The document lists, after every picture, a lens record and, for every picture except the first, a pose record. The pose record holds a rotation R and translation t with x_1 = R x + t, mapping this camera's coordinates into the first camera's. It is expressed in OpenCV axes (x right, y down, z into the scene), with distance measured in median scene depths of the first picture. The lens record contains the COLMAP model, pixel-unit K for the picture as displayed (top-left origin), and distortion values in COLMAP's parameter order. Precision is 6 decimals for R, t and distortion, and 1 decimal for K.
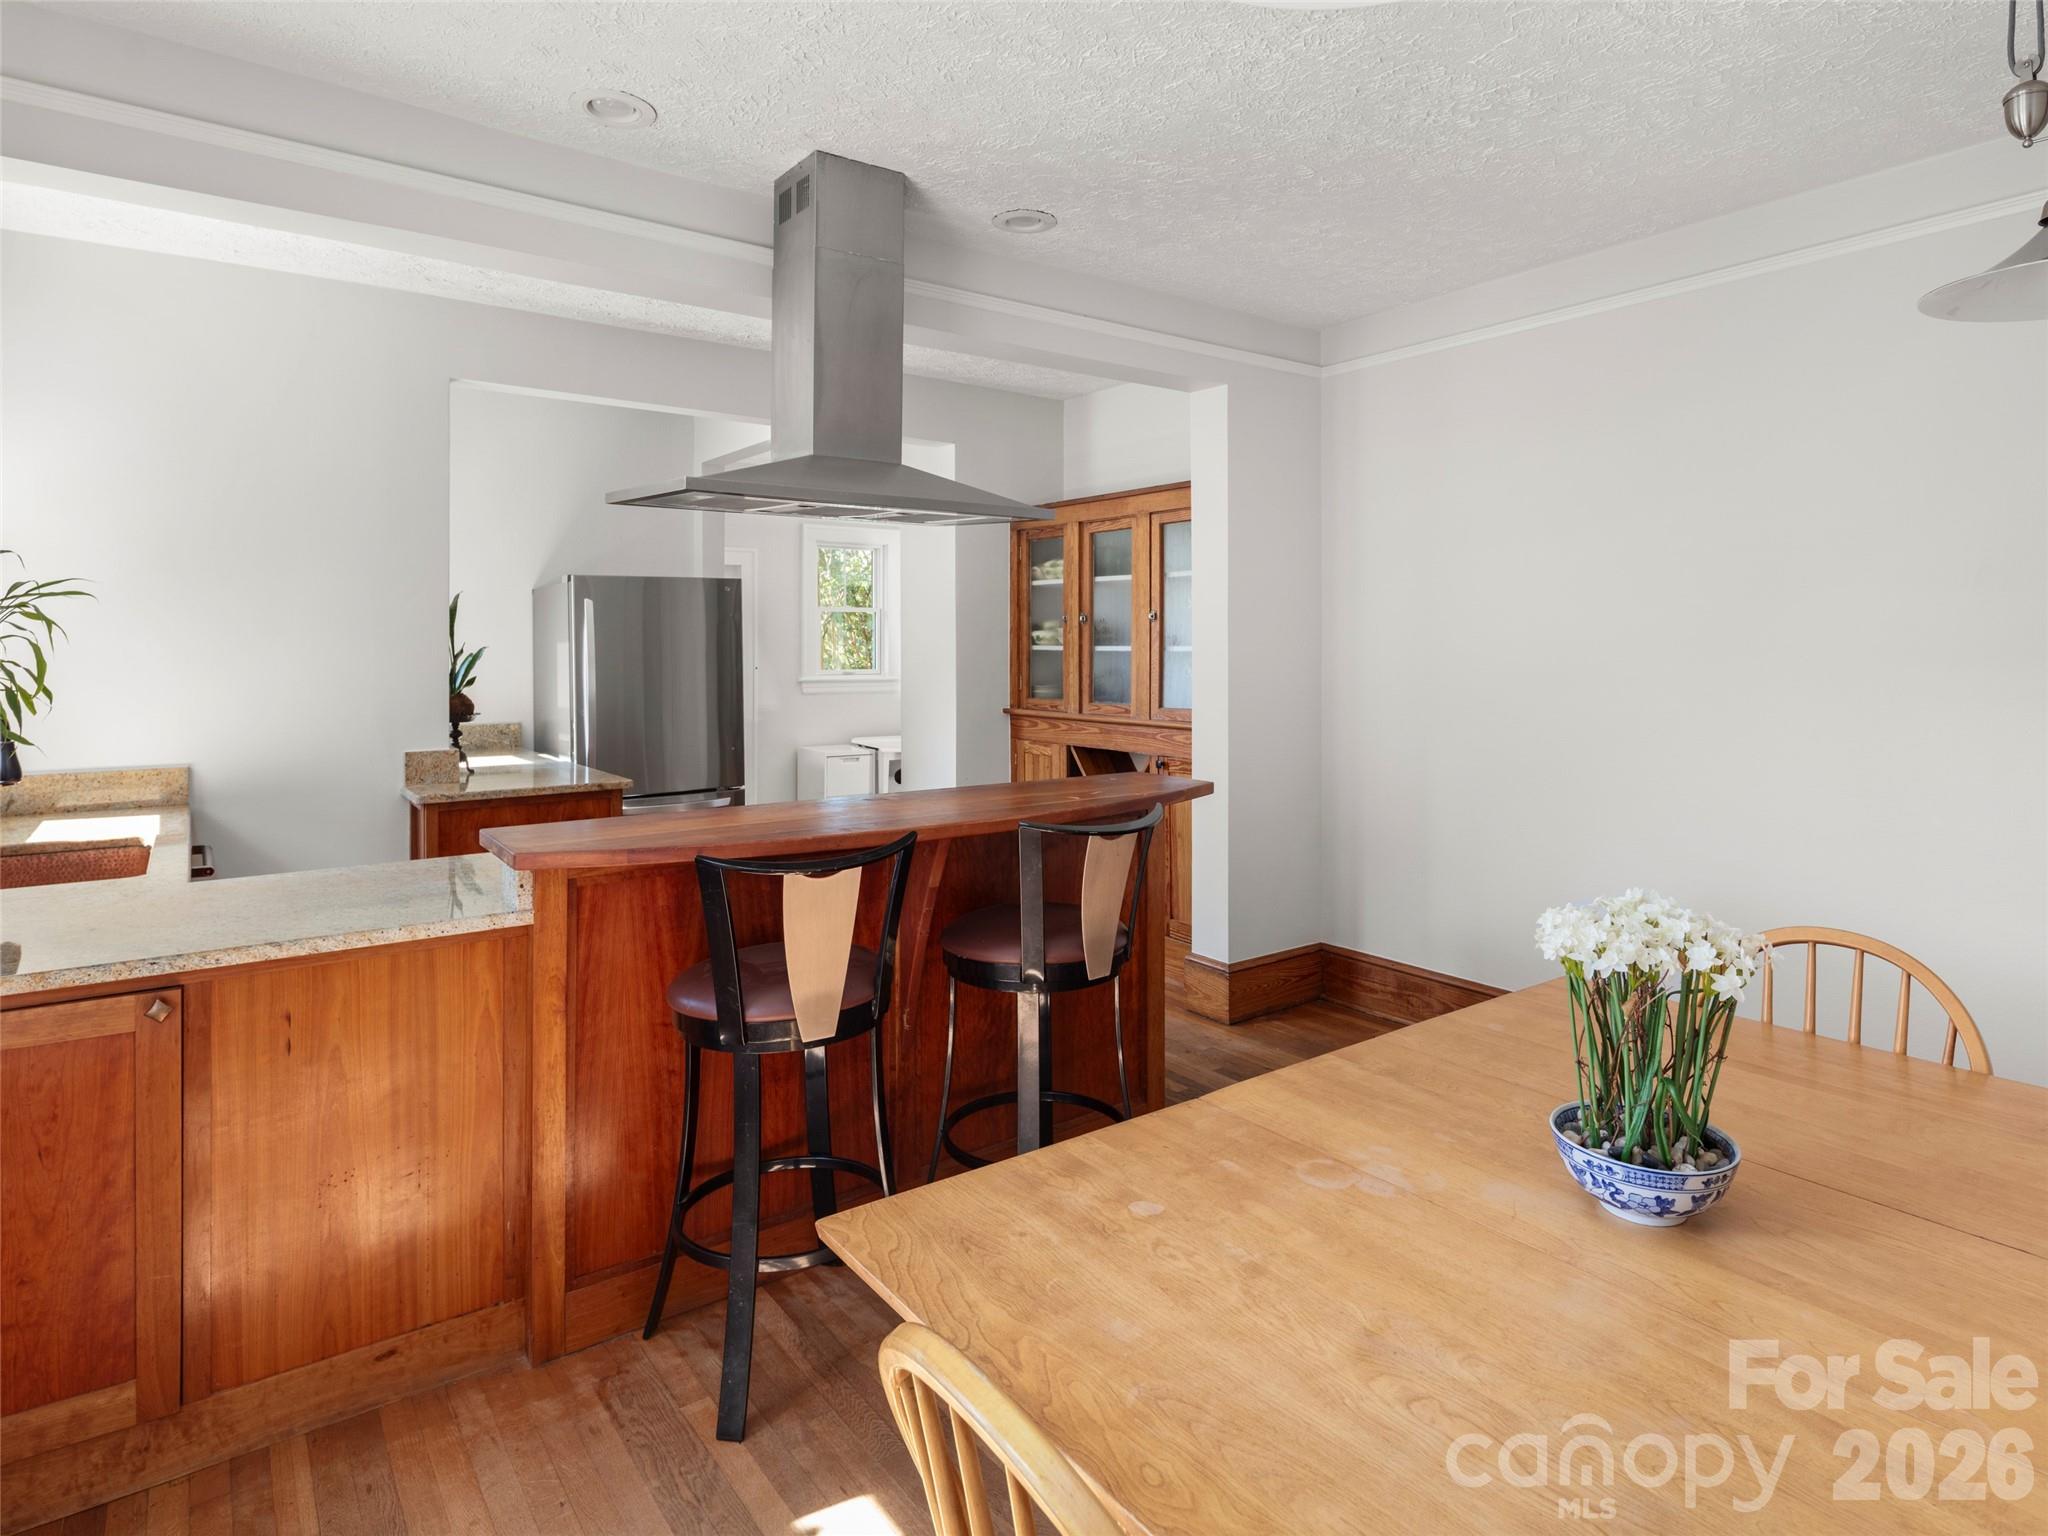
lens RADIAL K [[1131.8, 0, 1042.9], [0, 1131.8, 767.4], [0, 0, 1]] dist [0.004835, -0.004824]
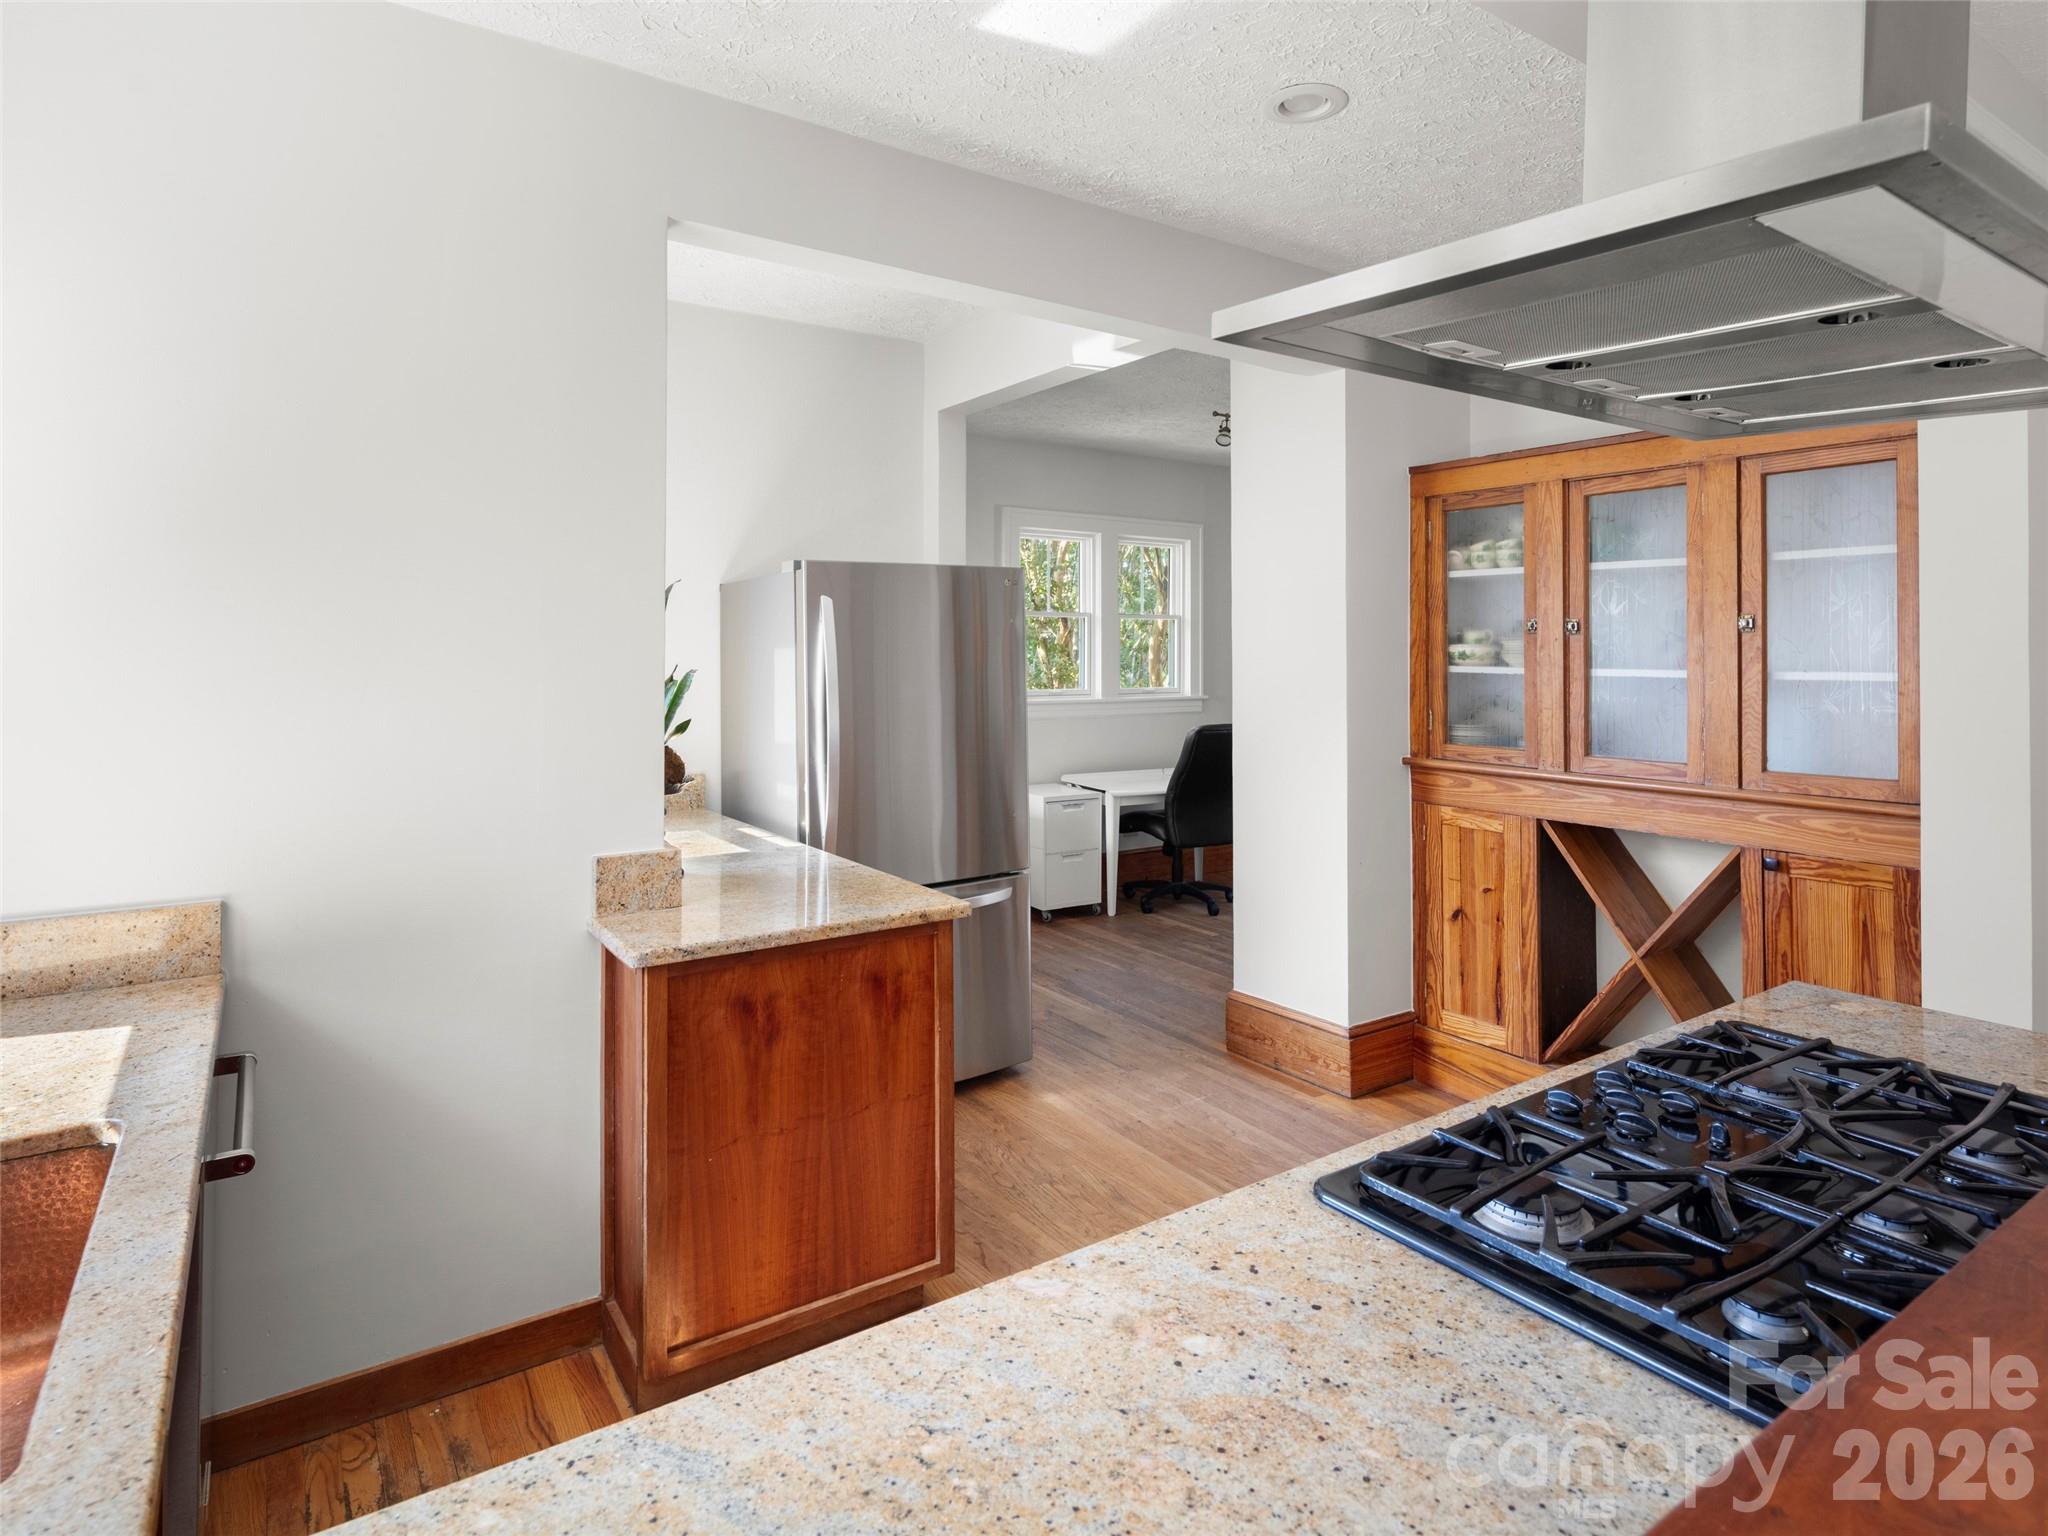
lens RADIAL K [[1131.8, 0, 1053.6], [0, 1131.8, 775.8], [0, 0, 1]] dist [0.004835, -0.004824]
pose [[0.999381, 0.005723, -0.034707, -0.232321], [-0.005714, 0.999984, 0.000370, -0.042279], [0.034709, -0.000172, 0.999397, 0.324053]]
